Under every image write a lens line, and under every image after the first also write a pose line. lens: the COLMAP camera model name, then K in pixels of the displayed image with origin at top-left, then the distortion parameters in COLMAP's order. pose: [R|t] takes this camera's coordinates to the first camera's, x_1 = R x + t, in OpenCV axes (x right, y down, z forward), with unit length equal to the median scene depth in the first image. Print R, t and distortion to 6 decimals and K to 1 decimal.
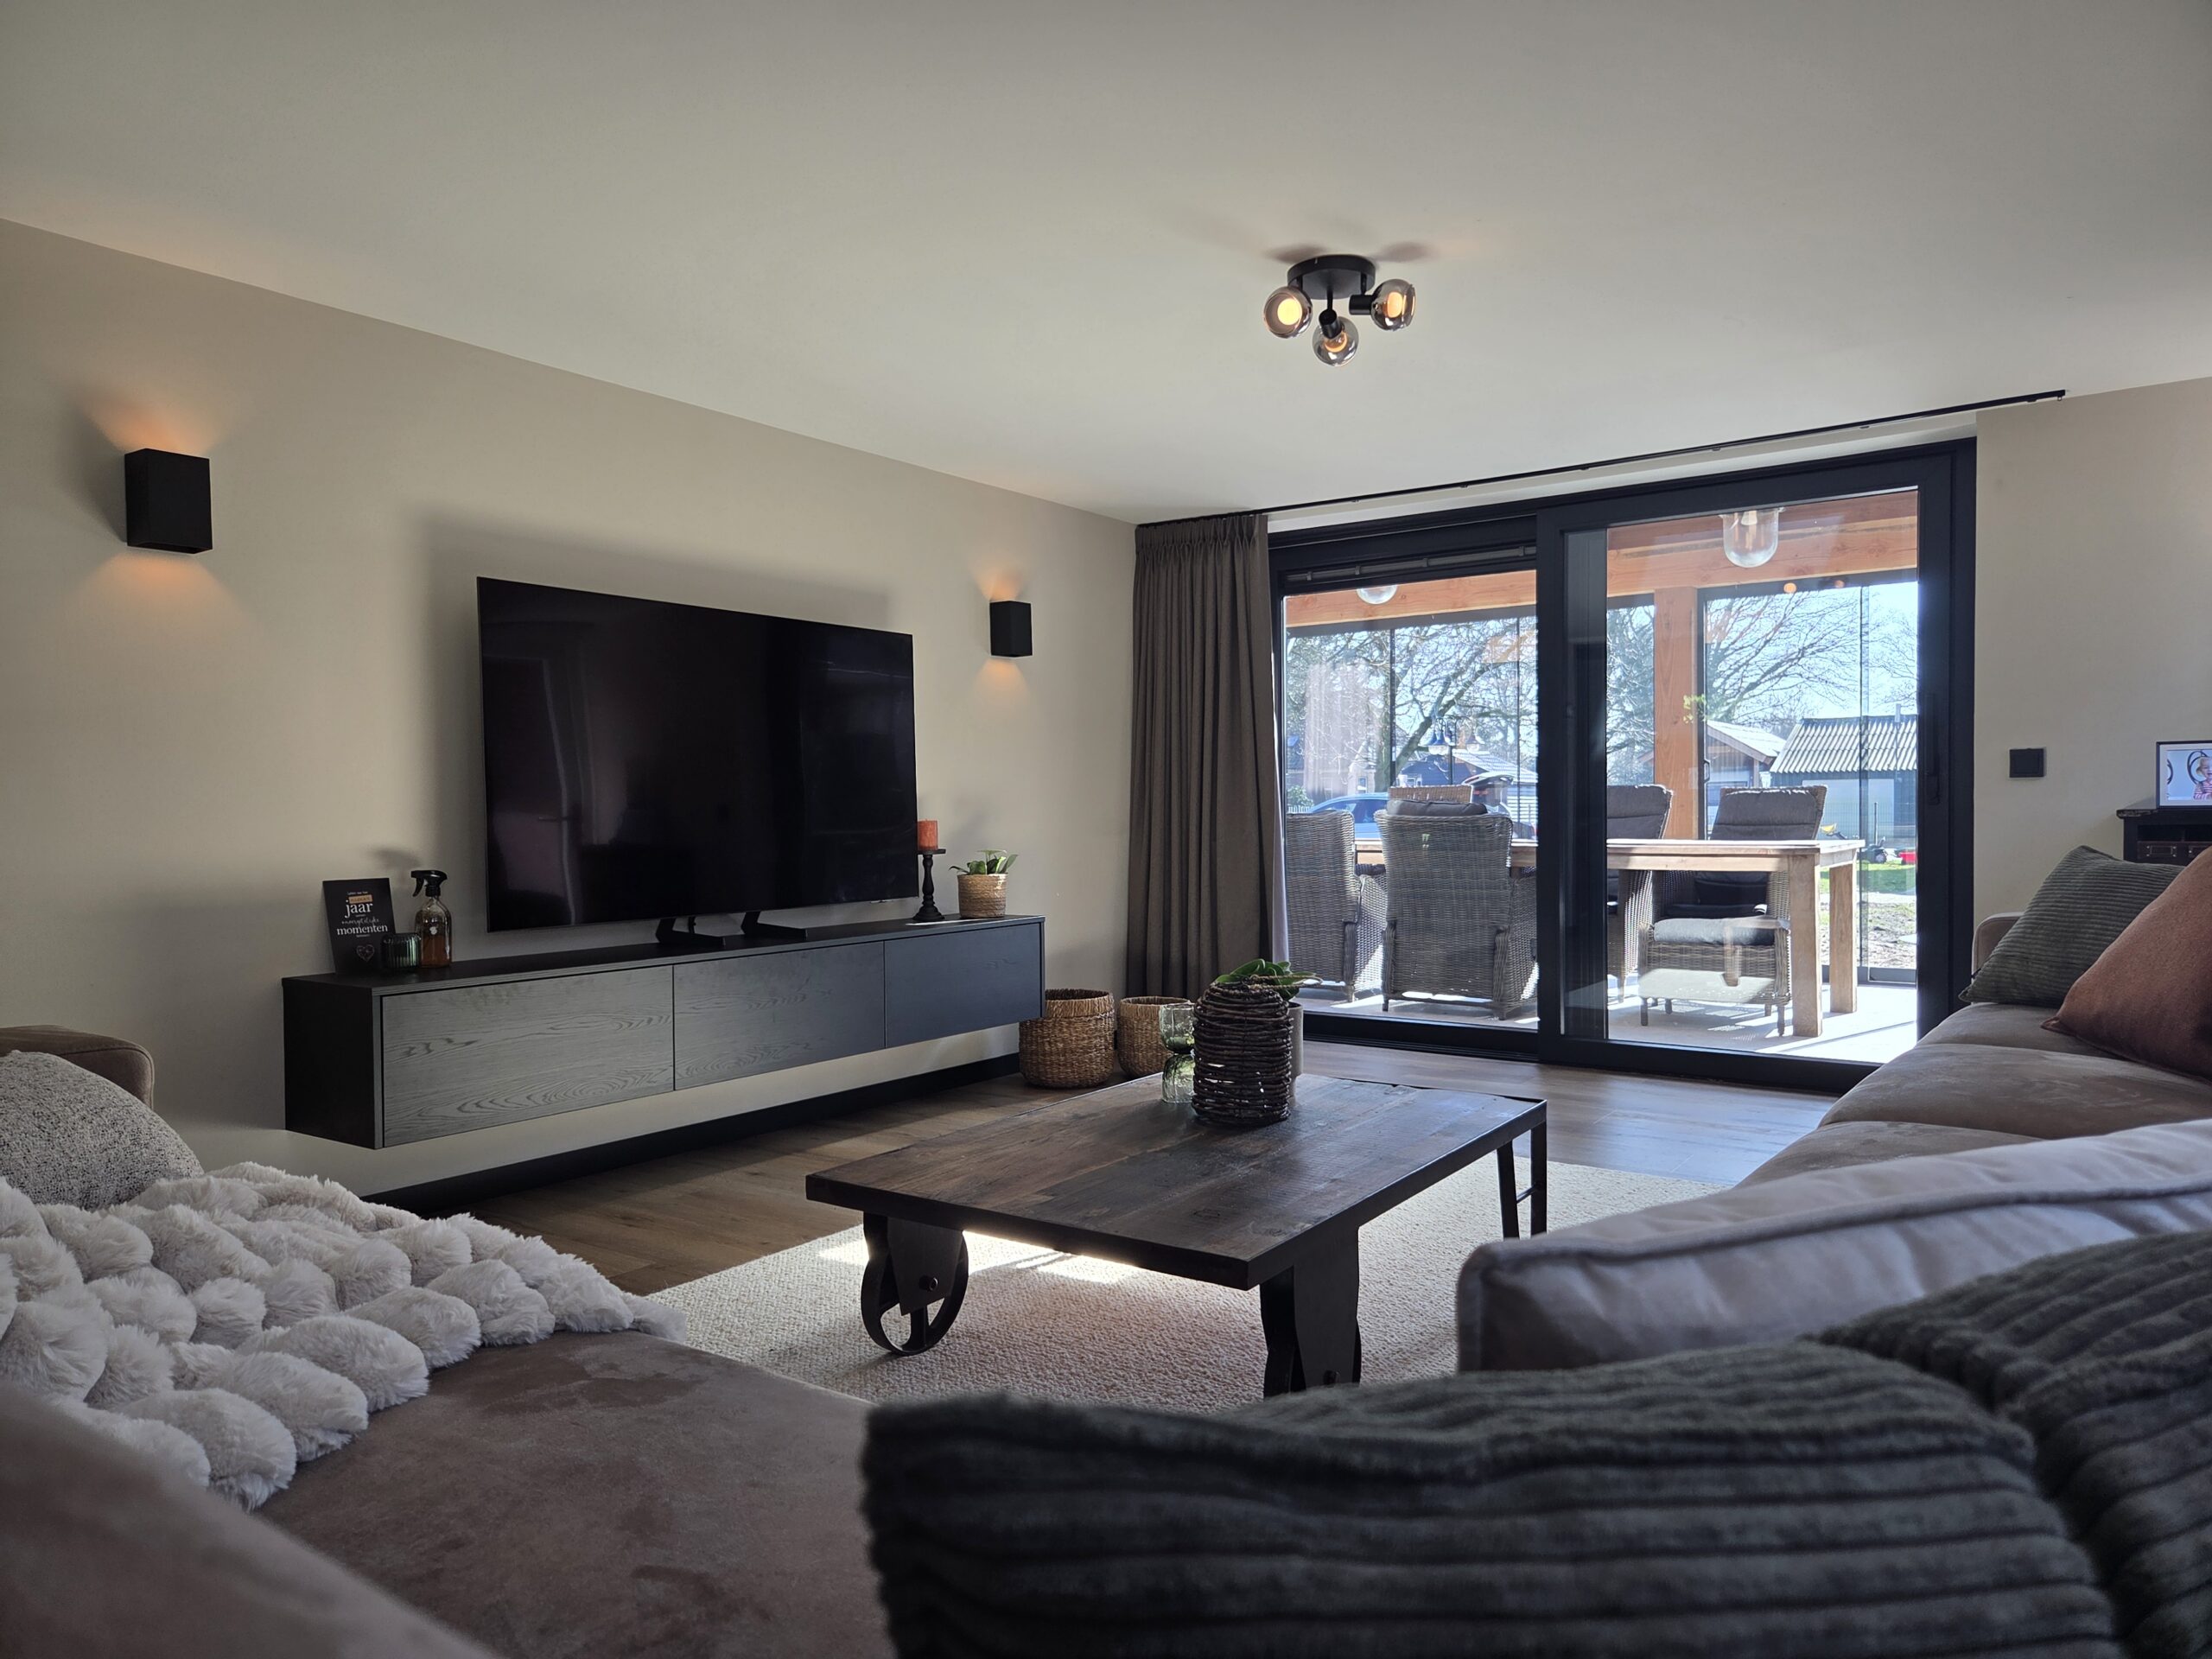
lens RADIAL K [[1490.2, 0, 1099.8], [0, 1490.2, 832.3], [0, 0, 1]] dist [0.050746, -0.015282]
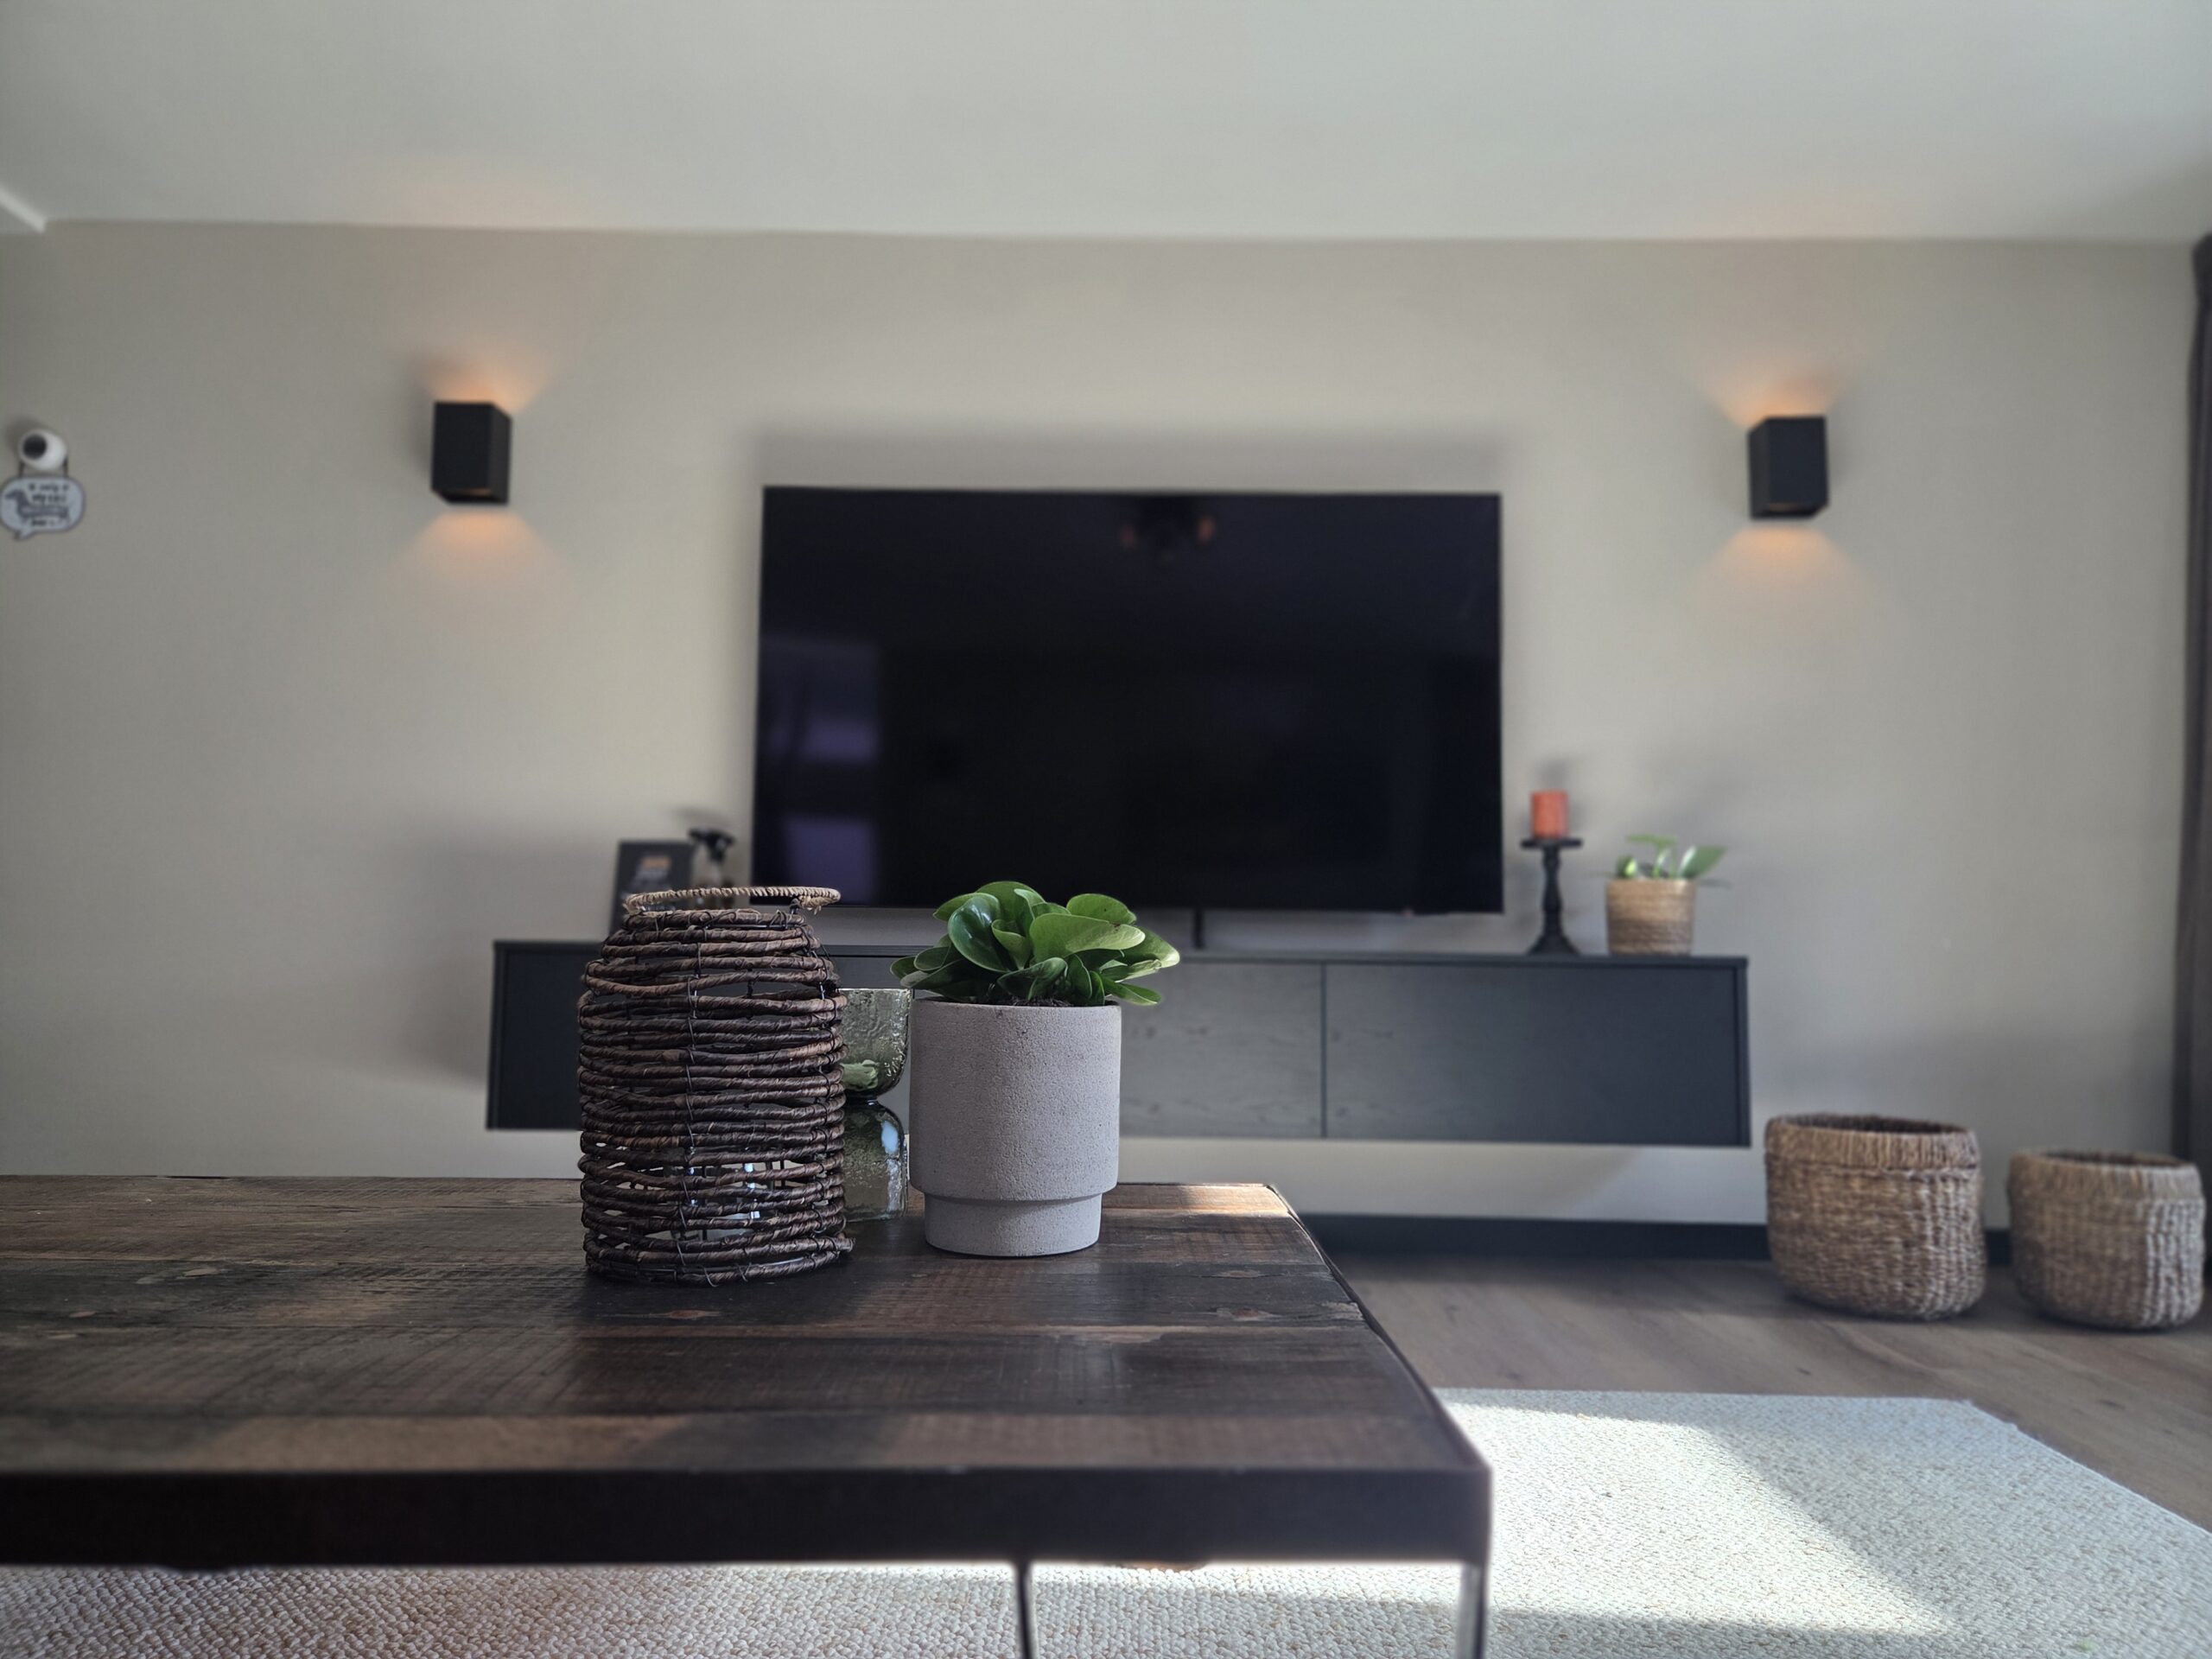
lens RADIAL K [[1490.2, 0, 1038.5], [0, 1490.2, 845.4], [0, 0, 1]] dist [0.050746, -0.015282]
pose [[0.574830, -0.047561, -0.816889, 0.362593], [-0.034960, 0.995970, -0.082588, 0.098209], [0.817526, 0.076033, 0.570851, 0.671767]]
